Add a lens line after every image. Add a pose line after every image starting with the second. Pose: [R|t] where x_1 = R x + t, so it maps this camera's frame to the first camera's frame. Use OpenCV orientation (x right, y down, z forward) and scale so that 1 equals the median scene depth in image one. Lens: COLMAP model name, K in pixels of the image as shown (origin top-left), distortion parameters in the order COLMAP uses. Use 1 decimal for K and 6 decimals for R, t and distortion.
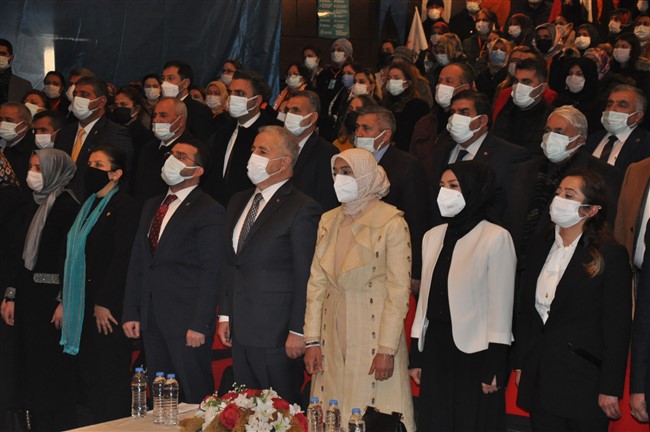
lens RADIAL K [[1436.6, 0, 308.8], [0, 1436.6, 222.4], [0, 0, 1]] dist [0.547894, 0.000000]
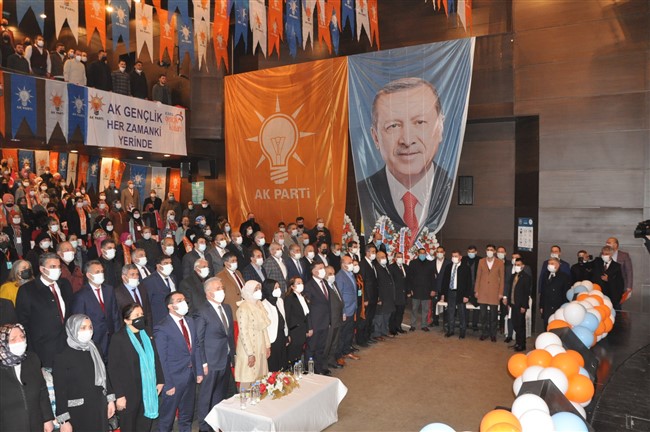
lens RADIAL K [[503.5, 0, 320.8], [0, 503.5, 215.5], [0, 0, 1]] dist [-0.142395, 0.097407]
pose [[-0.241224, -0.013712, 0.970373, -0.835178], [0.062208, 0.997625, 0.029561, -0.178869], [-0.968474, 0.067496, -0.239798, 0.973172]]
